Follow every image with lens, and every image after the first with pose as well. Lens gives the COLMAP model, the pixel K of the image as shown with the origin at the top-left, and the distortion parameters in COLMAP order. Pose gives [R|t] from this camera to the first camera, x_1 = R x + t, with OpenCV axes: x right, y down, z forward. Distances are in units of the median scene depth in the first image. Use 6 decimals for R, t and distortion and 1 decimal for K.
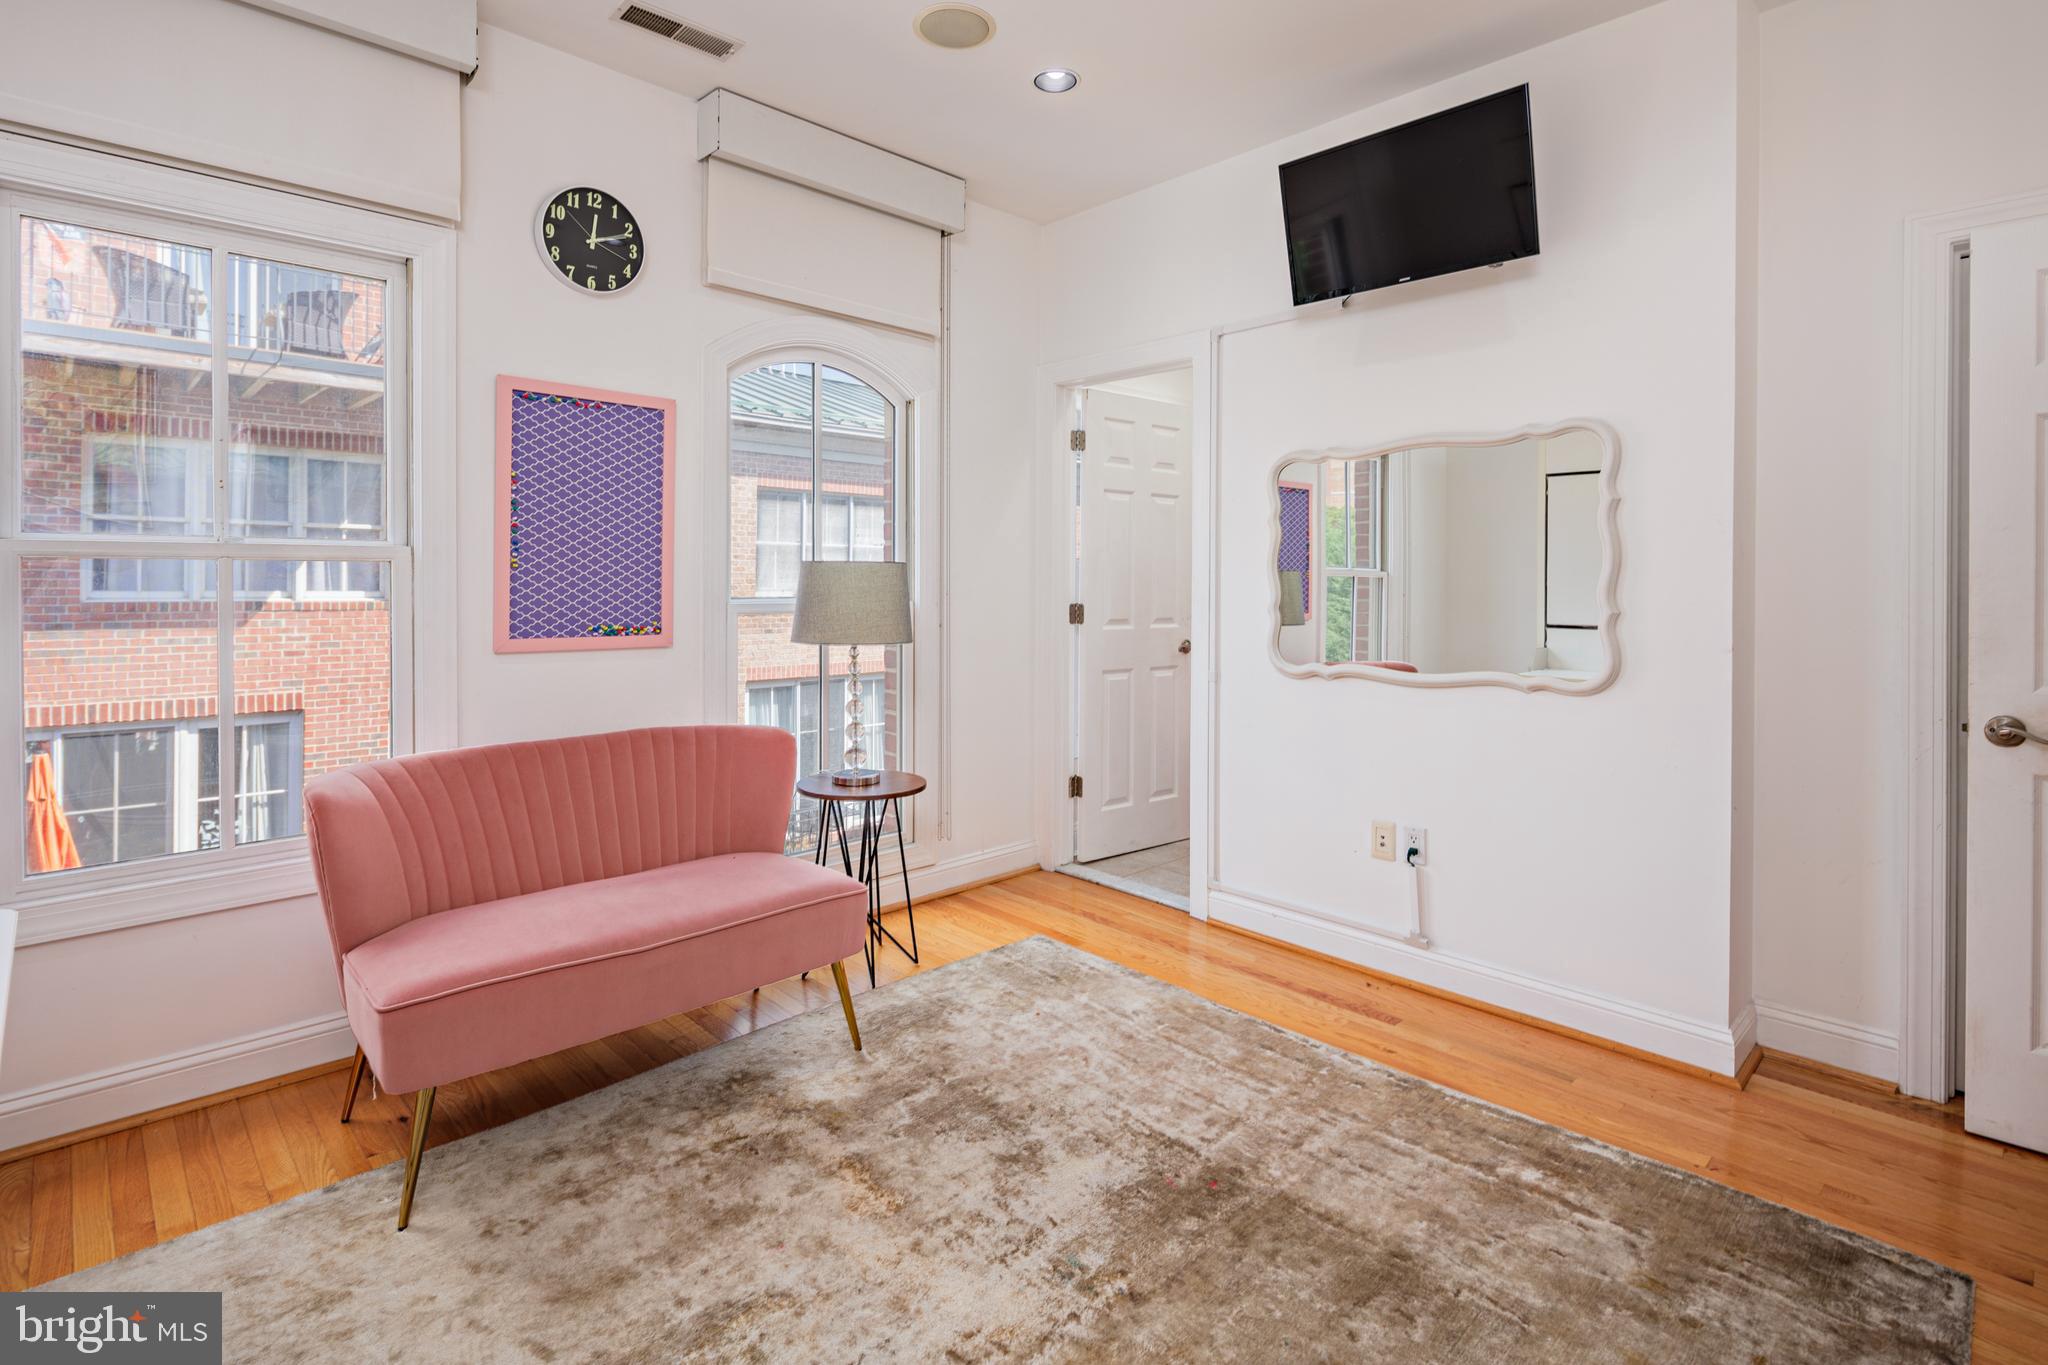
lens RADIAL K [[994.9, 0, 1019.0], [0, 994.9, 594.5], [0, 0, 1]] dist [0.004499, -0.004780]
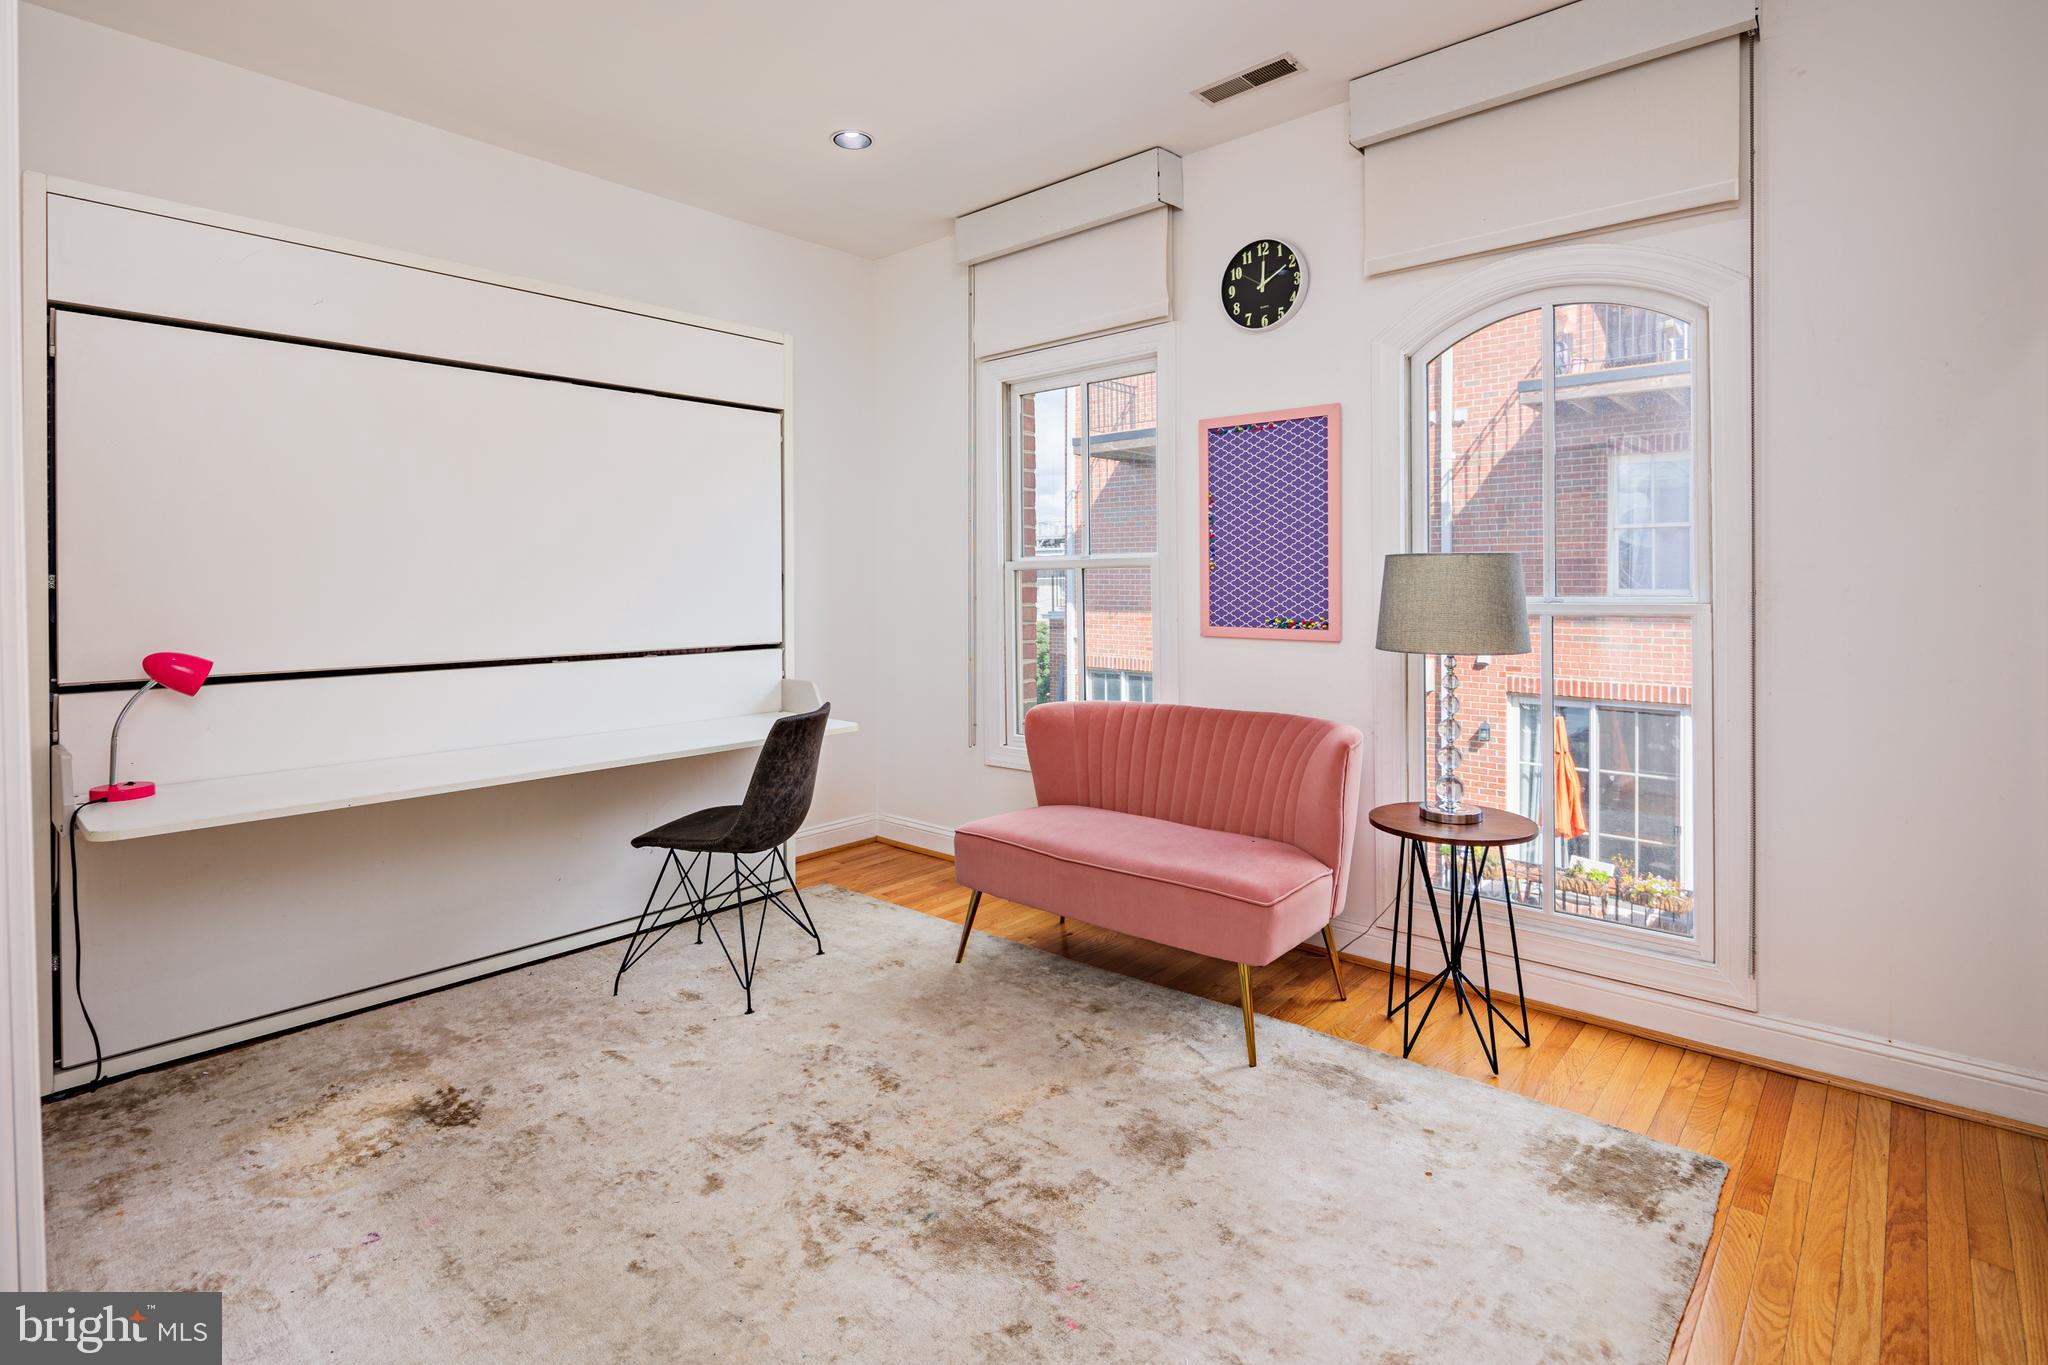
lens RADIAL K [[994.9, 0, 1016.6], [0, 994.9, 581.7], [0, 0, 1]] dist [0.004499, -0.004780]
pose [[0.078878, -0.004724, -0.996873, 0.678359], [-0.006485, 0.999965, -0.005251, -0.003205], [0.996863, 0.006879, 0.078845, 0.609166]]
